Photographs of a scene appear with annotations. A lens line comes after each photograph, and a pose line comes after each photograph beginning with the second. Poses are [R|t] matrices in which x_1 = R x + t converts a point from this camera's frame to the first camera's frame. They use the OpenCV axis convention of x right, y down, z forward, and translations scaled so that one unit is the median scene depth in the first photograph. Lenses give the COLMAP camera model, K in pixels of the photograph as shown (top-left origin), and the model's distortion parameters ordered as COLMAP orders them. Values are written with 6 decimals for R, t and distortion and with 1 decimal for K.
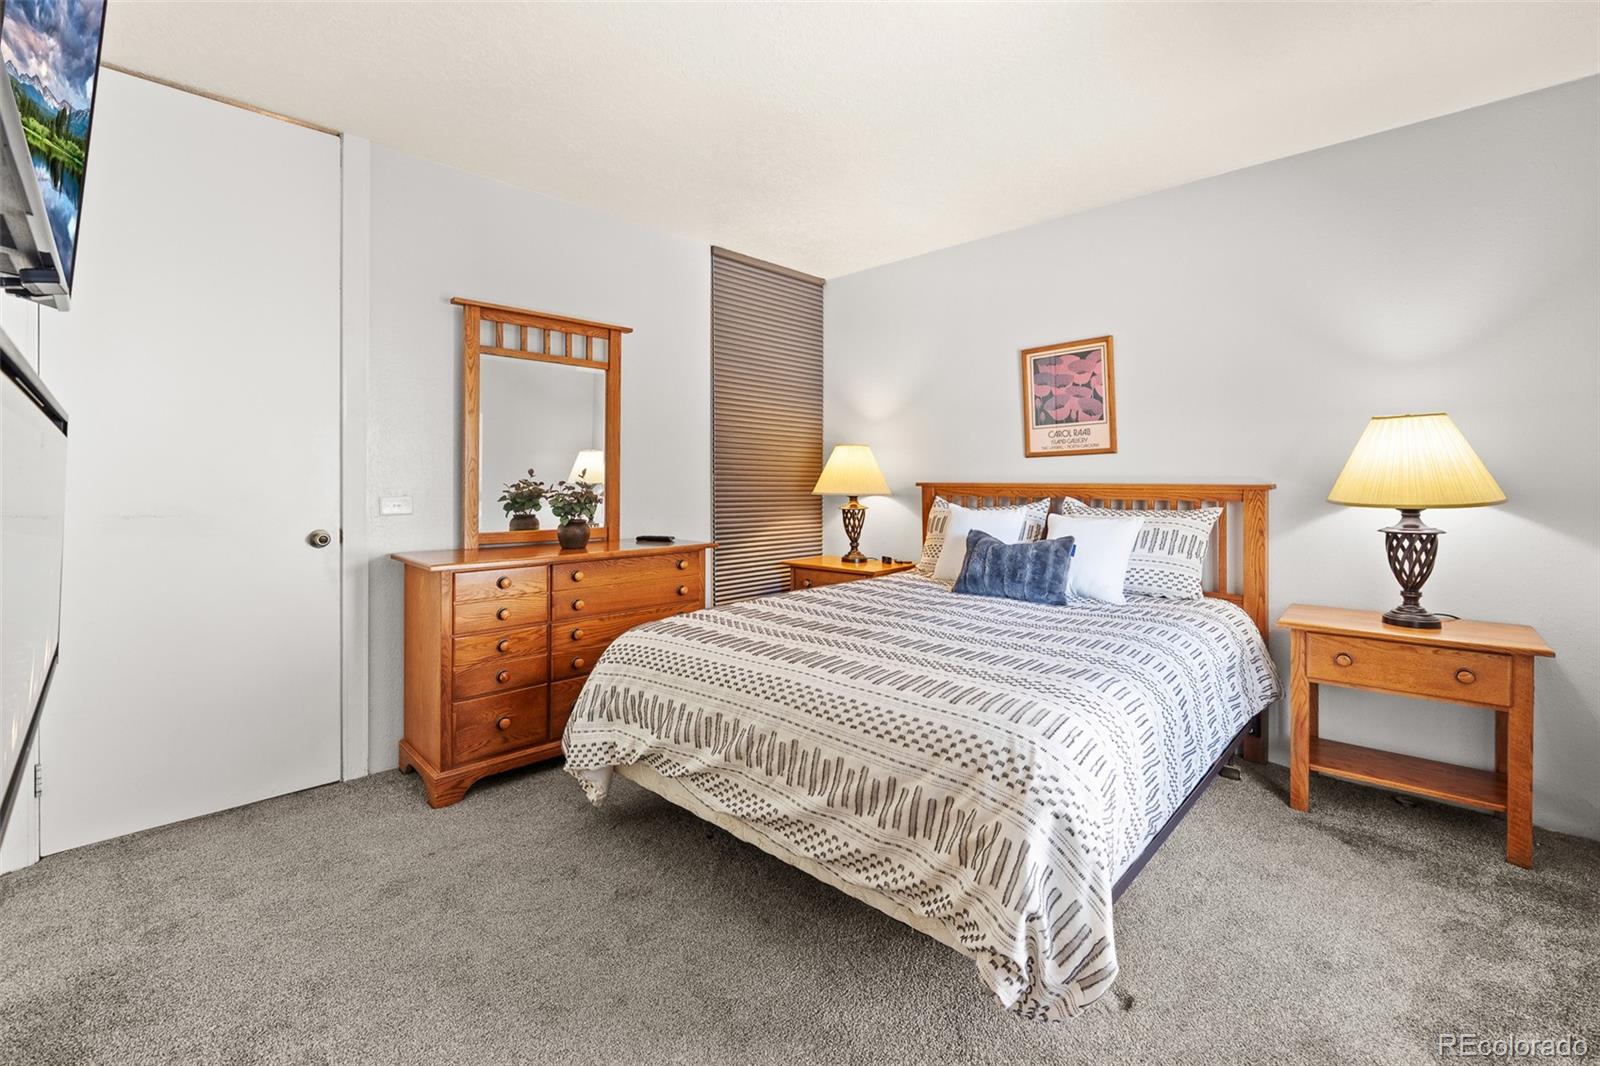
lens RADIAL K [[698.9, 0, 798.4], [0, 698.9, 470.2], [0, 0, 1]] dist [-0.002215, 0.000062]
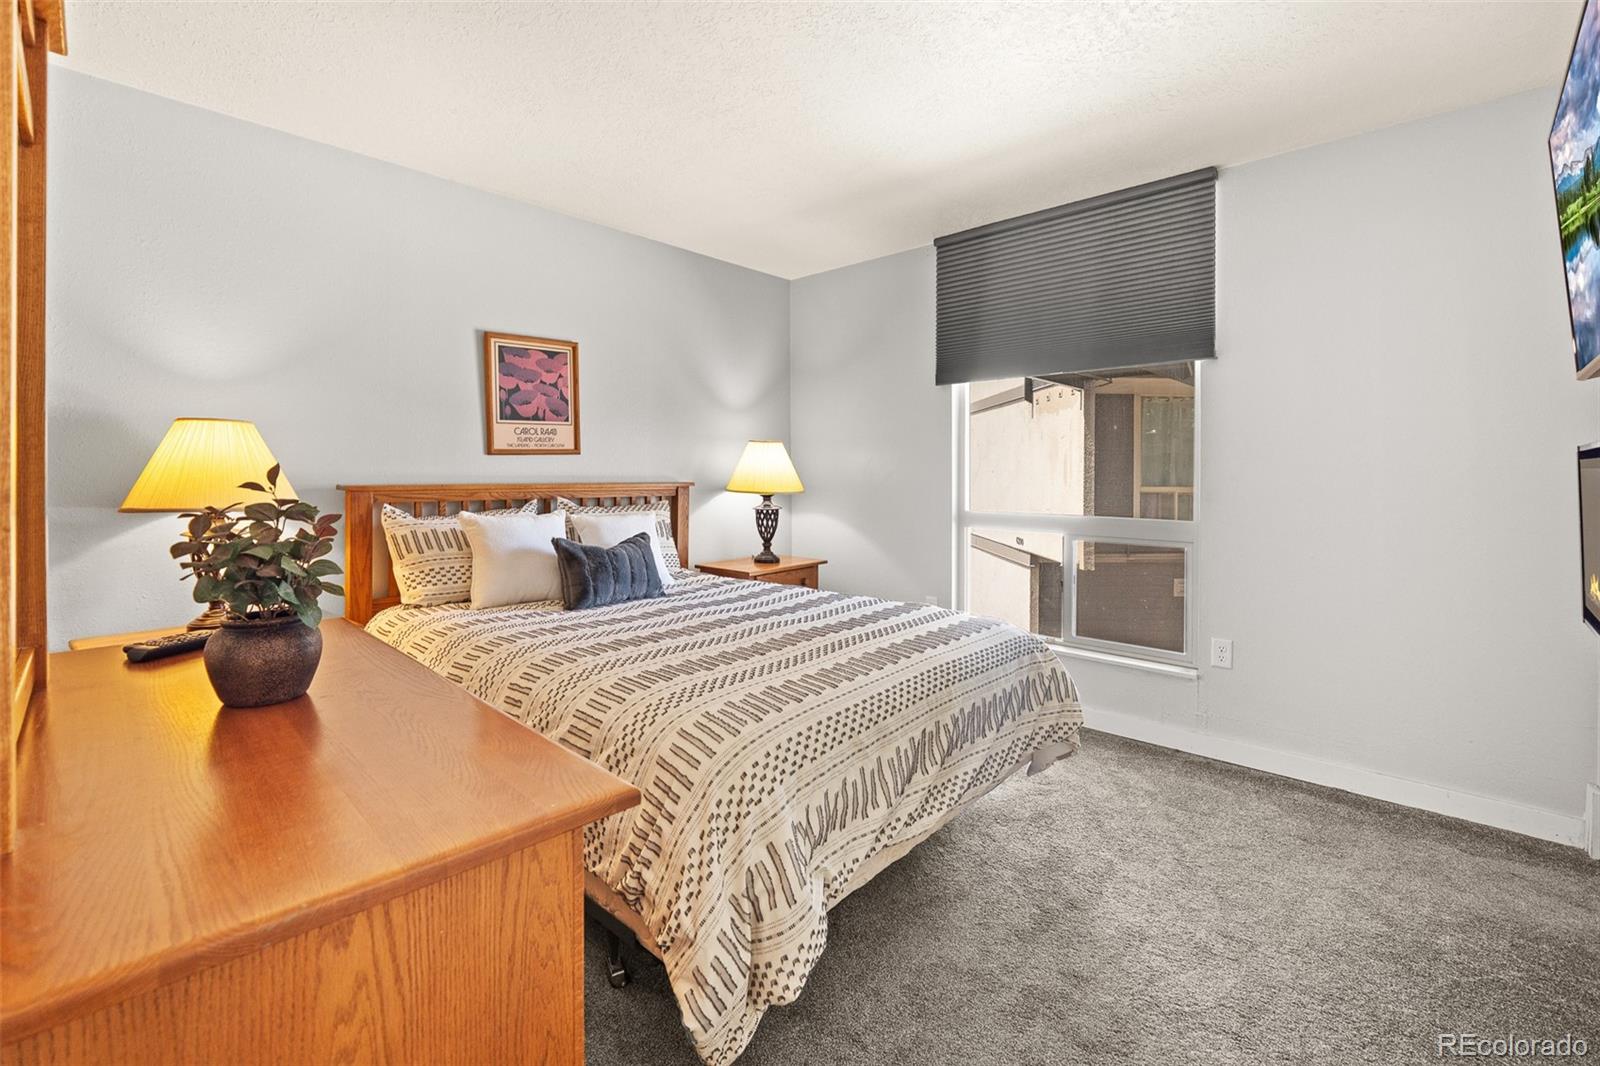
lens RADIAL K [[691.6, 0, 797.1], [0, 691.6, 469.9], [0, 0, 1]] dist [0.038741, 0.000057]
pose [[-0.001704, 0.013834, 0.999903, -0.592881], [-0.005416, 0.999890, -0.013843, 0.011736], [-0.999984, -0.005439, -0.001628, 0.662577]]
